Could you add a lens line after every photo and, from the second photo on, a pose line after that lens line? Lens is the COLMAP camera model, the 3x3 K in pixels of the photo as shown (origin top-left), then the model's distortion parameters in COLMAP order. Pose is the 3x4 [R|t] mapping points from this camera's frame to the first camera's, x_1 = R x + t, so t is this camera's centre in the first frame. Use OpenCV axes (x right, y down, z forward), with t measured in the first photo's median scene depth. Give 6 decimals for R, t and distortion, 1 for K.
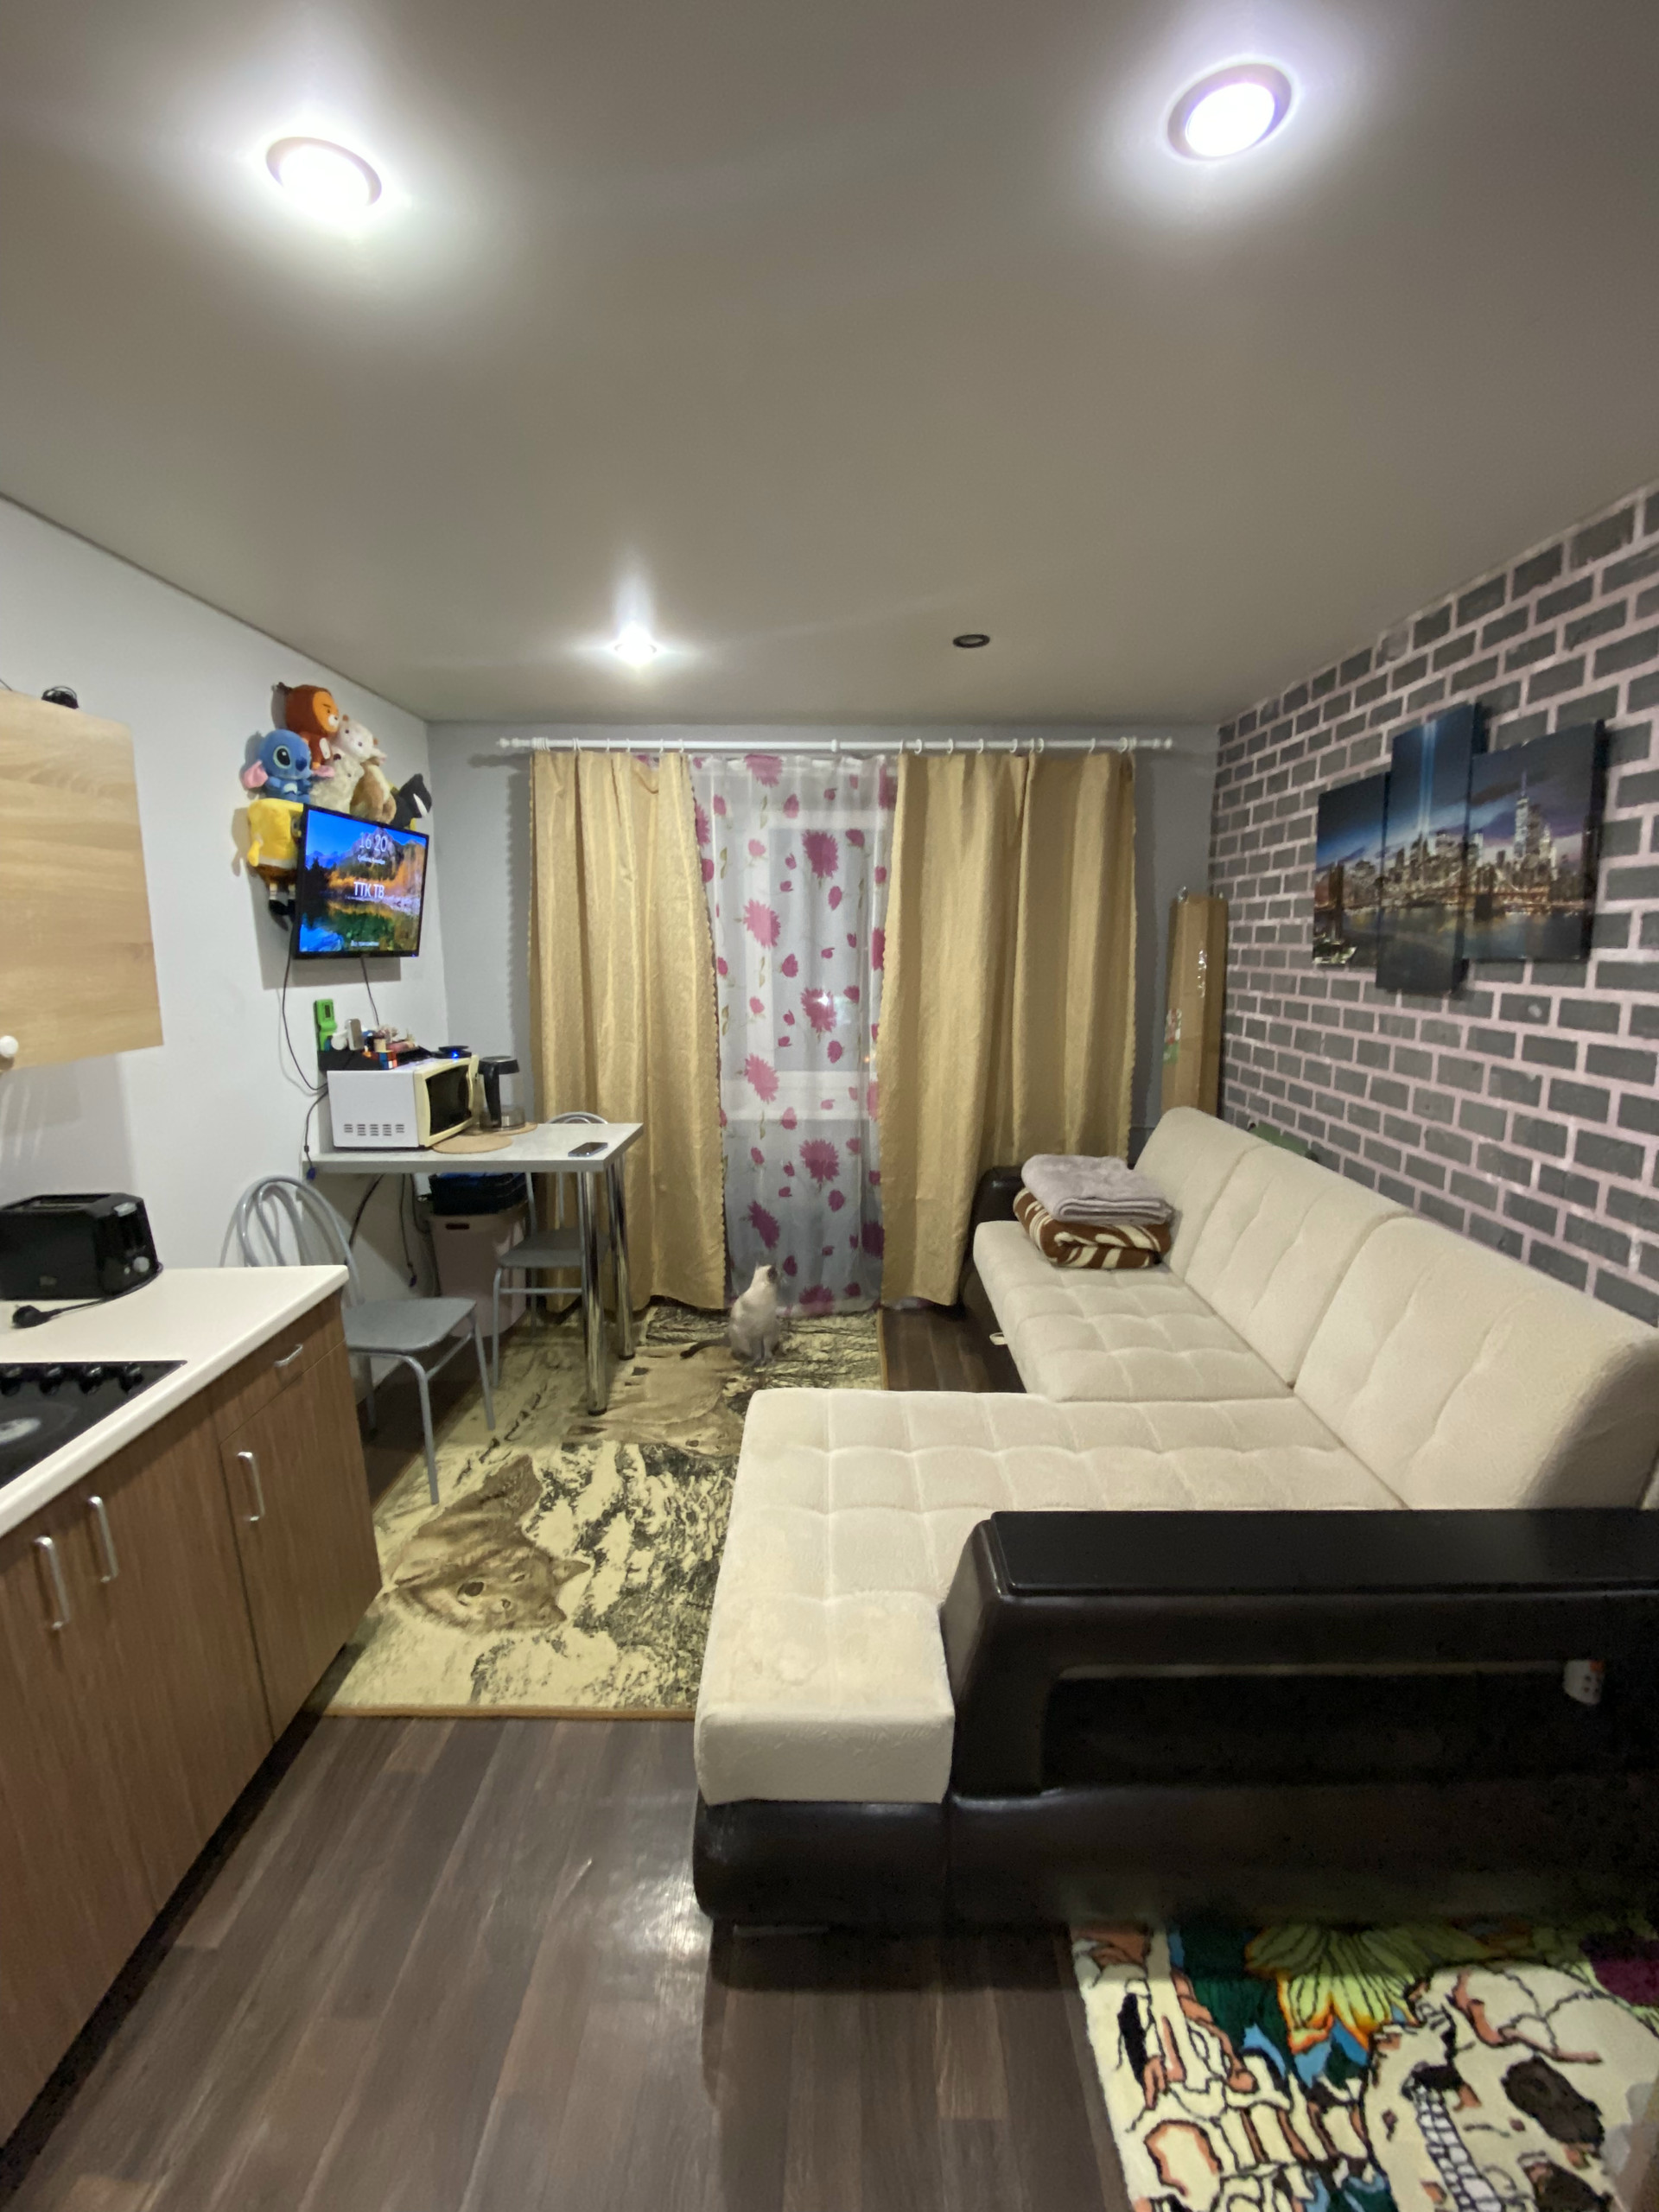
lens RADIAL K [[899.0, 0, 825.9], [0, 899.0, 1106.5], [0, 0, 1]] dist [0.009733, -0.014785]
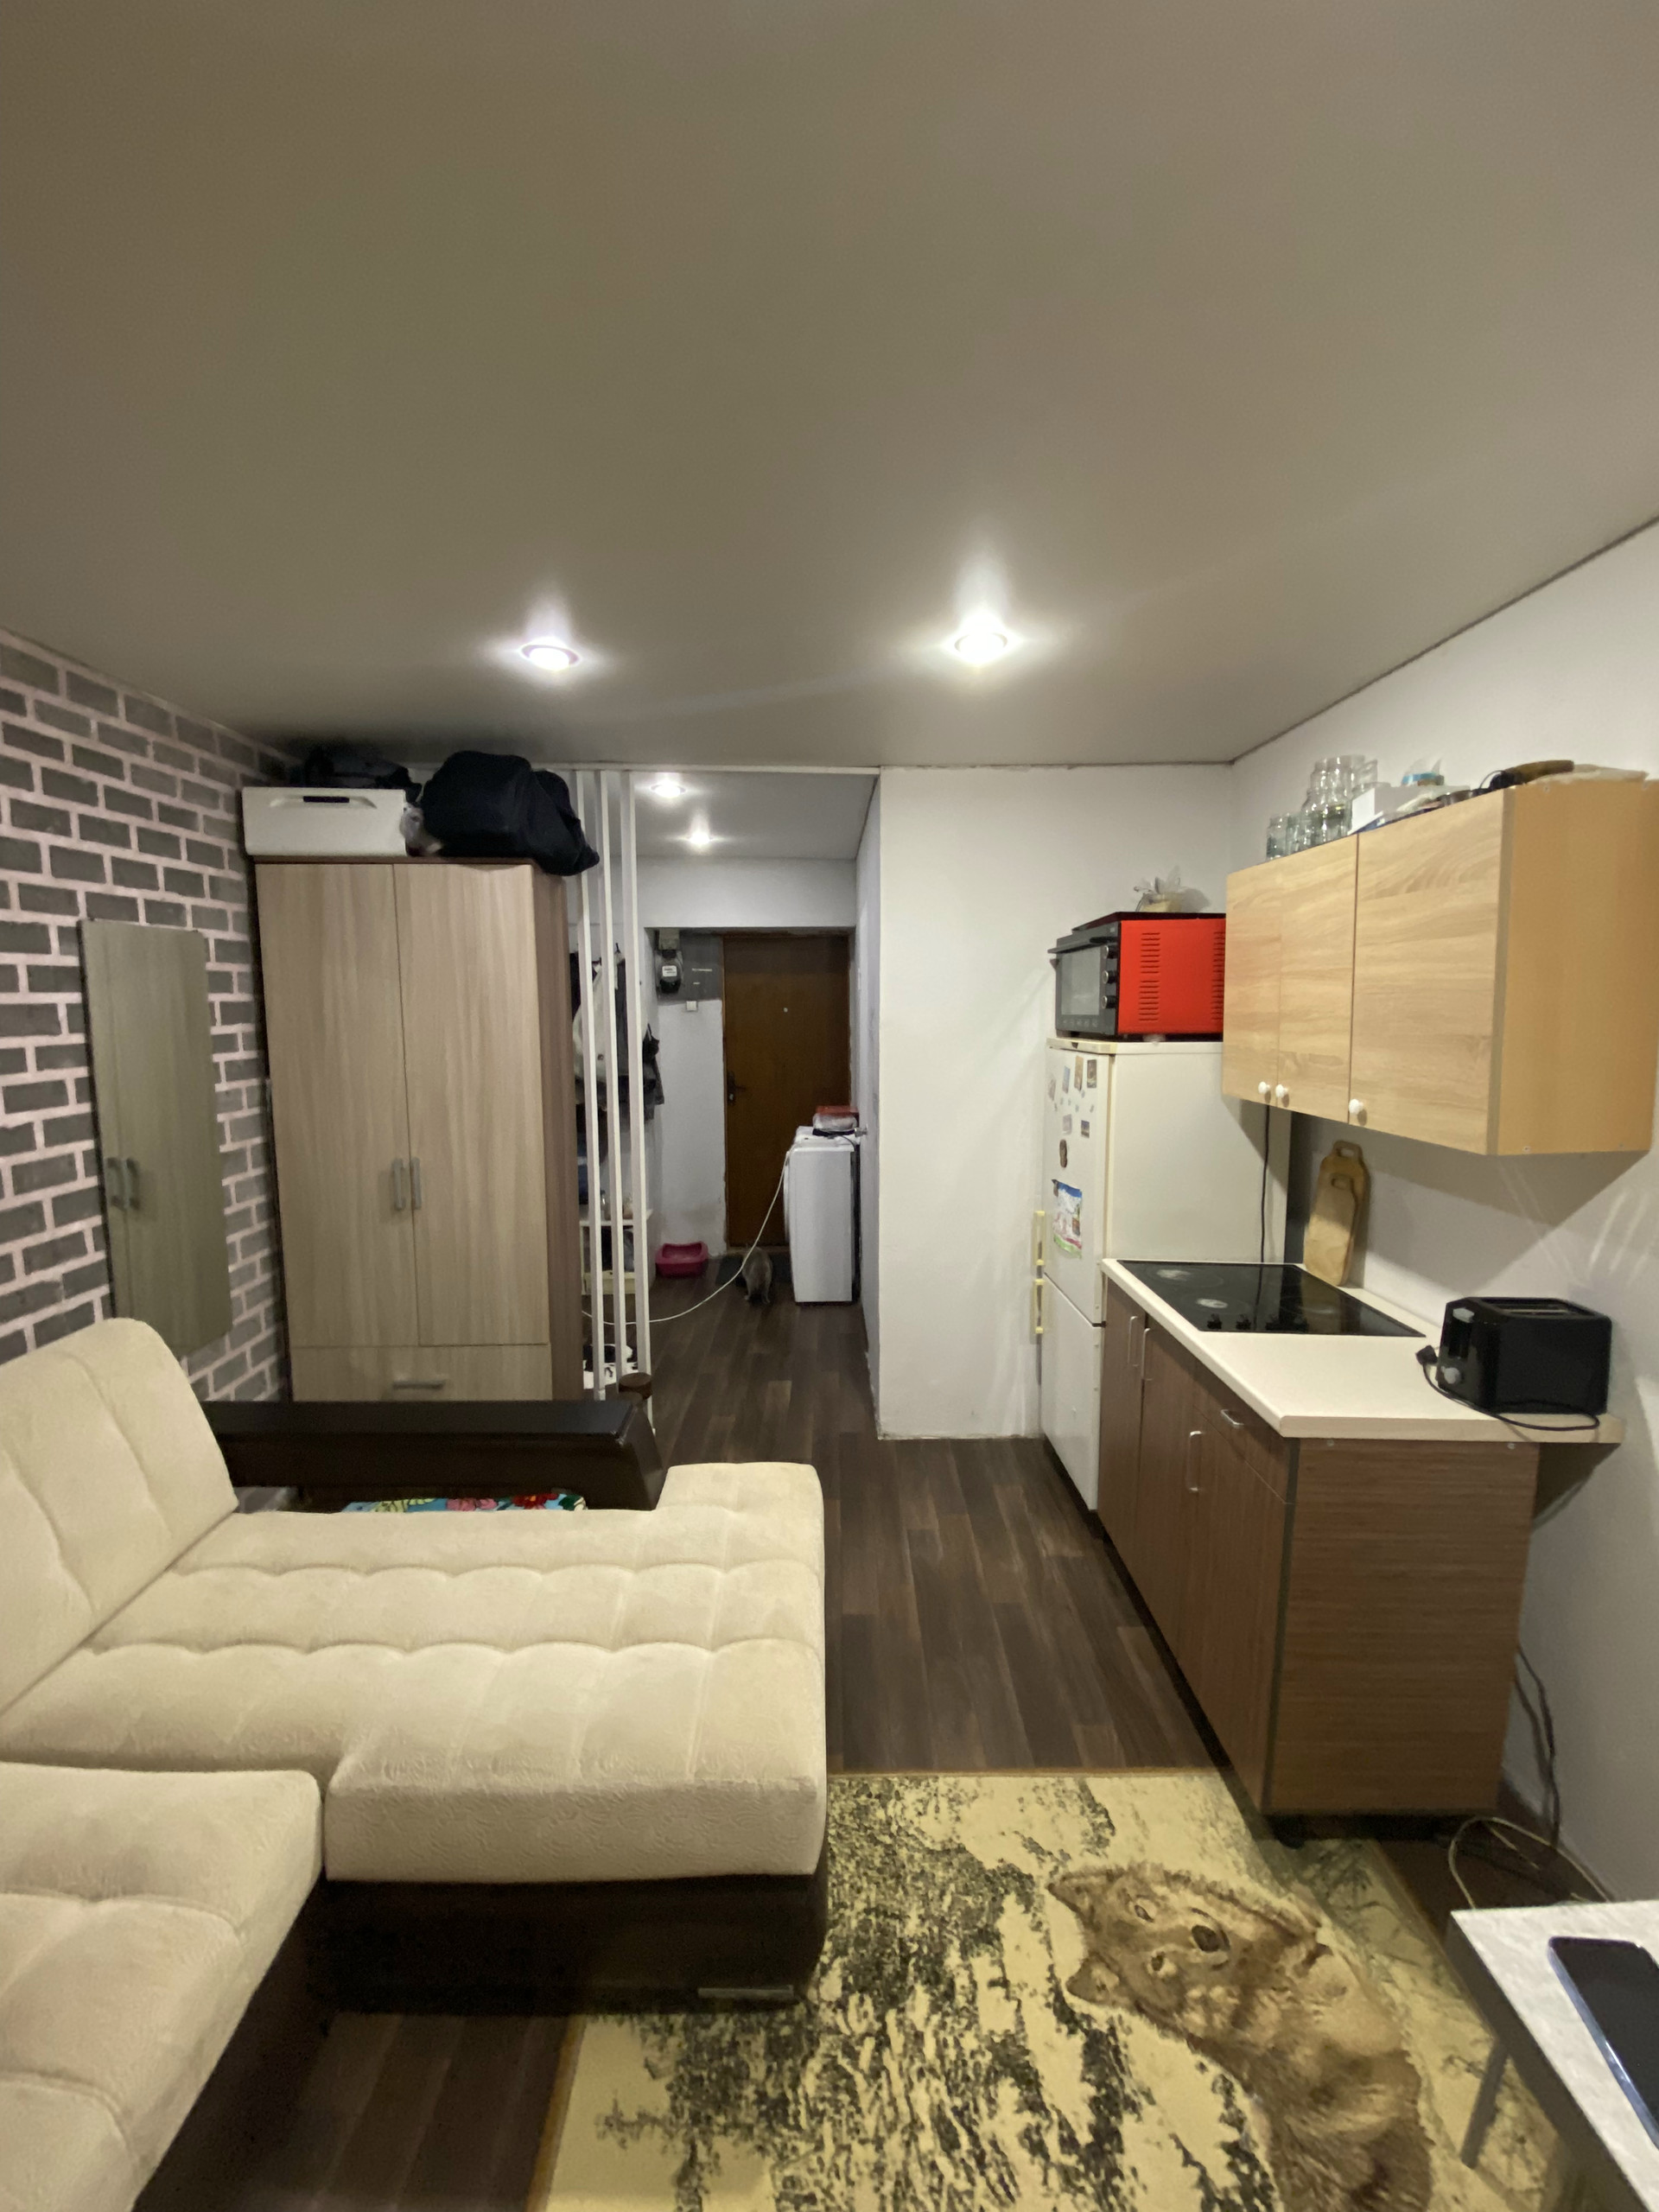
lens RADIAL K [[899.0, 0, 829.3], [0, 899.0, 1109.1], [0, 0, 1]] dist [0.009733, -0.014785]
pose [[-0.999858, 0.004614, -0.016235, -0.083512], [-0.000434, 0.954568, 0.297992, -0.294471], [0.016873, 0.297957, -0.954430, 1.452027]]
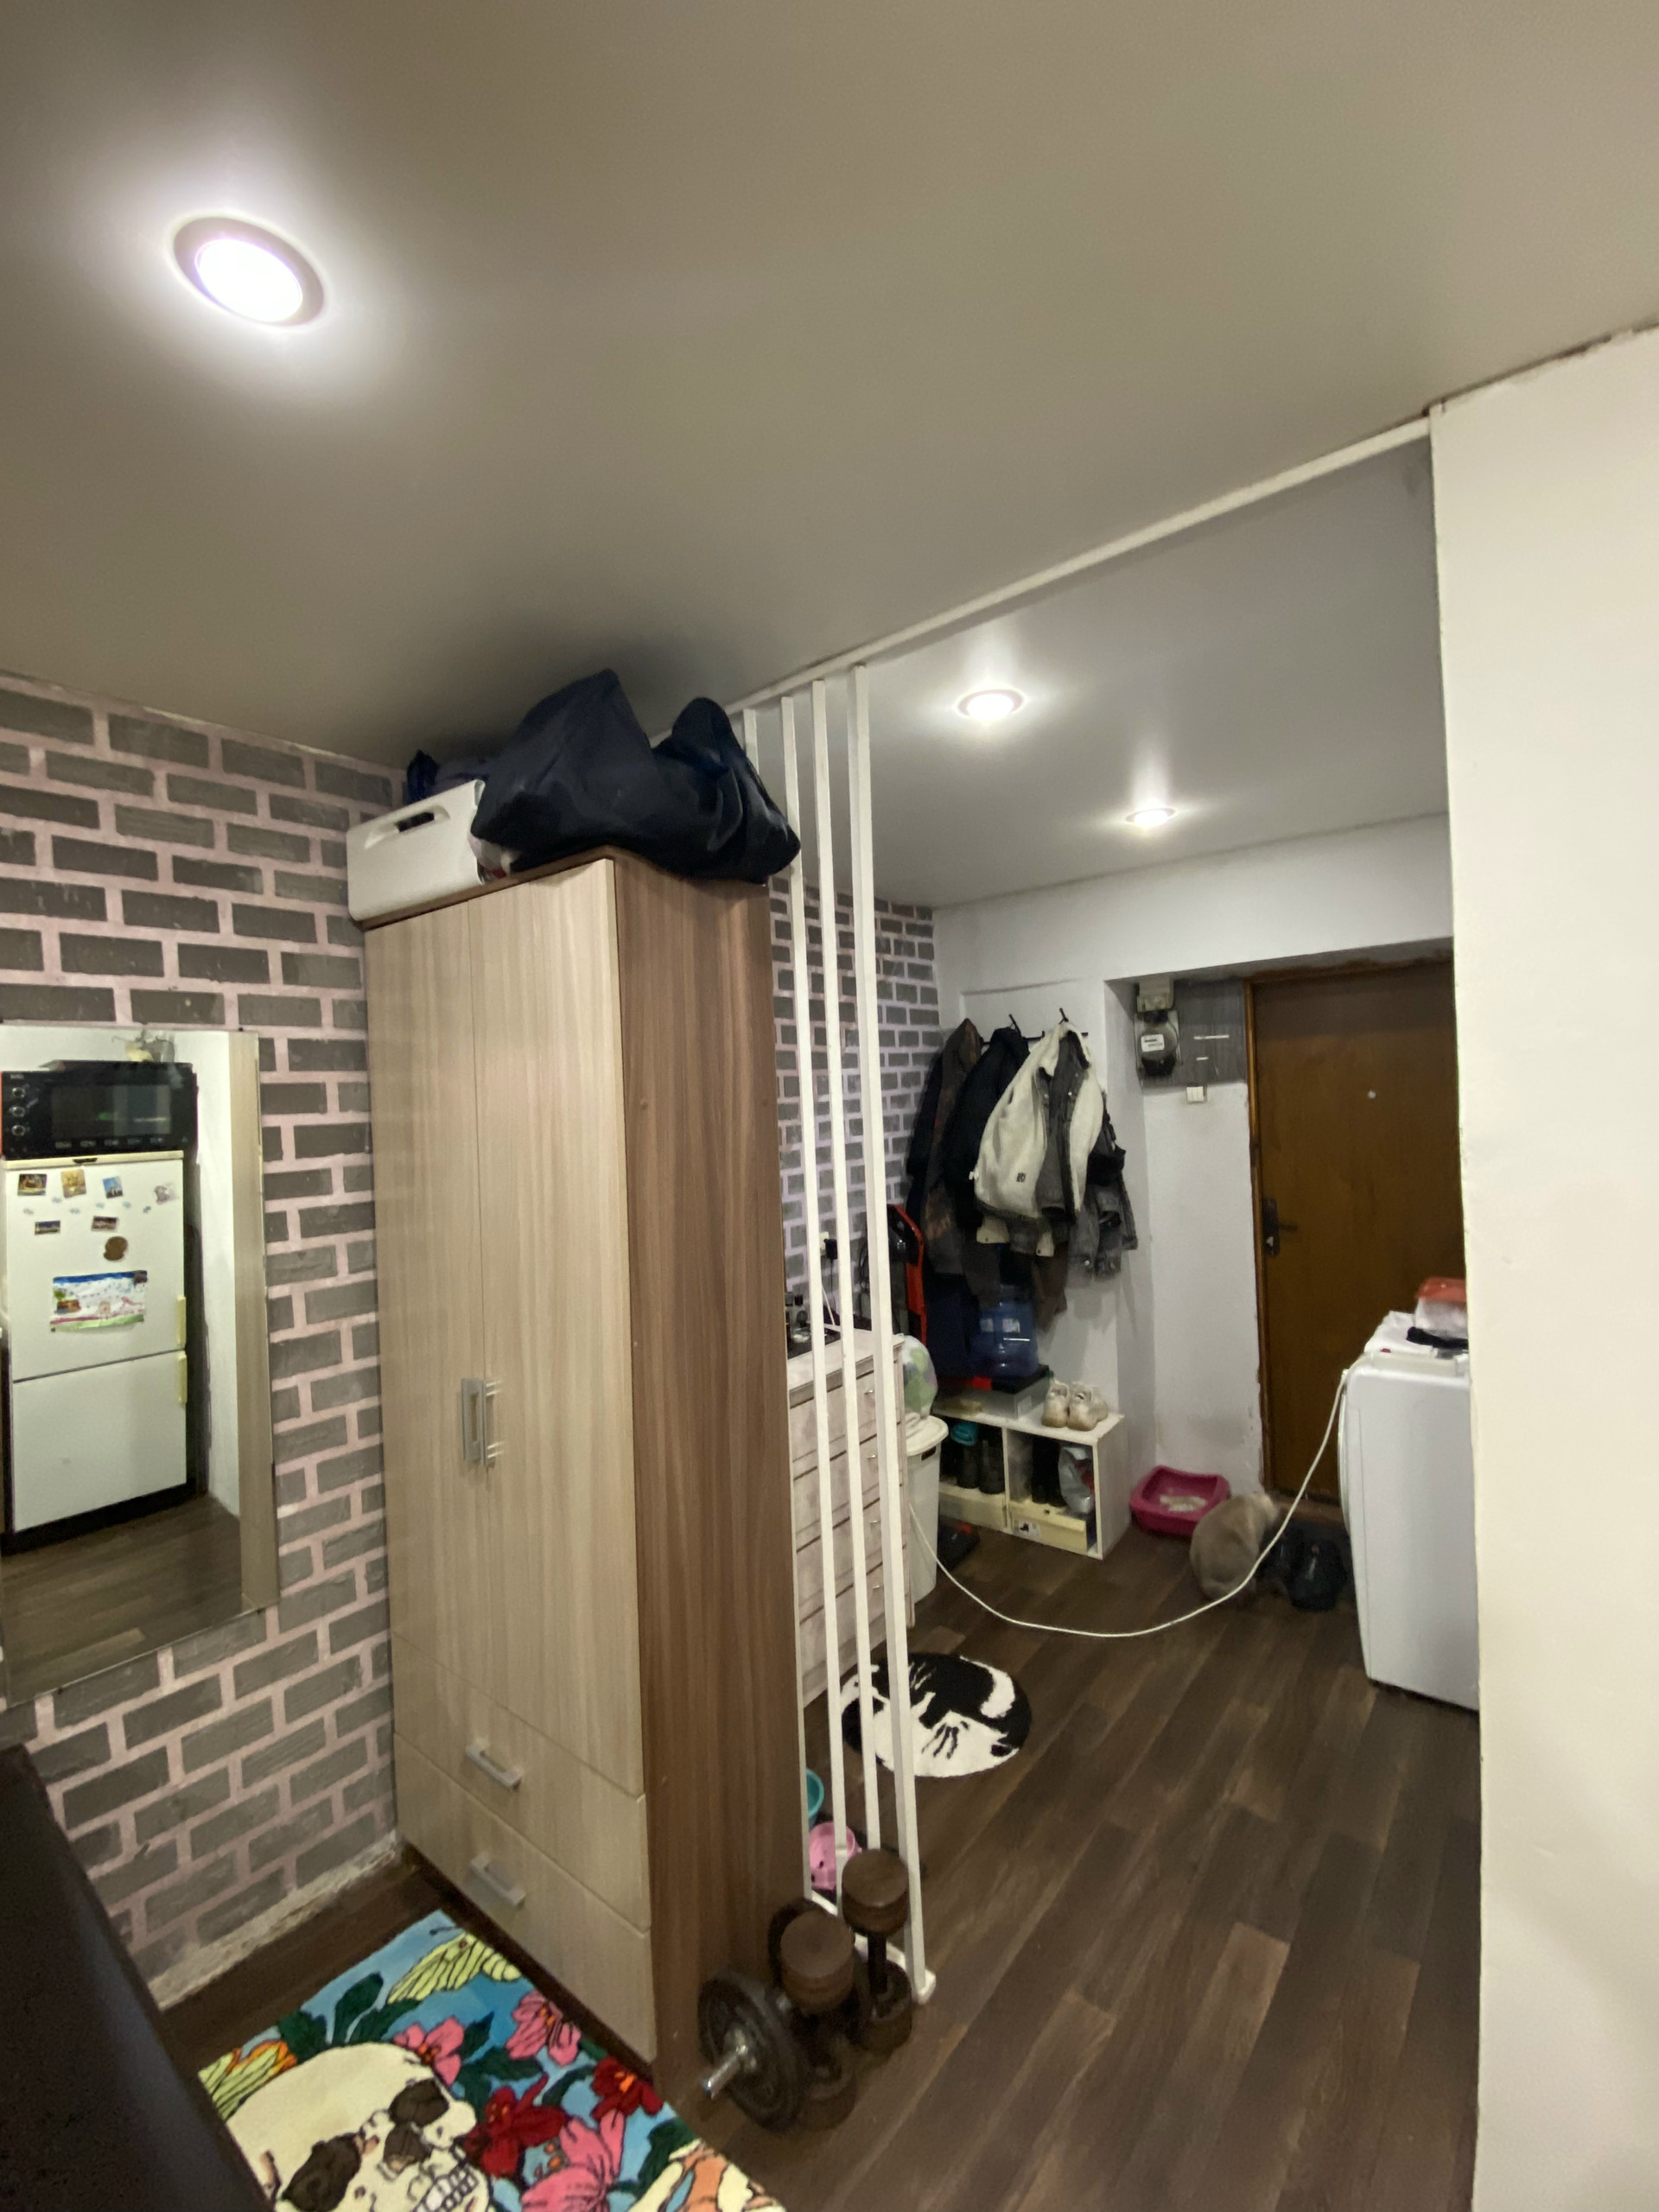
lens RADIAL K [[899.0, 0, 829.2], [0, 899.0, 1102.9], [0, 0, 1]] dist [0.009733, -0.014785]
pose [[-0.784541, 0.027048, 0.619487, -0.217441], [0.151265, 0.977214, 0.148900, -0.148077], [-0.601344, 0.210525, -0.770756, 0.618732]]
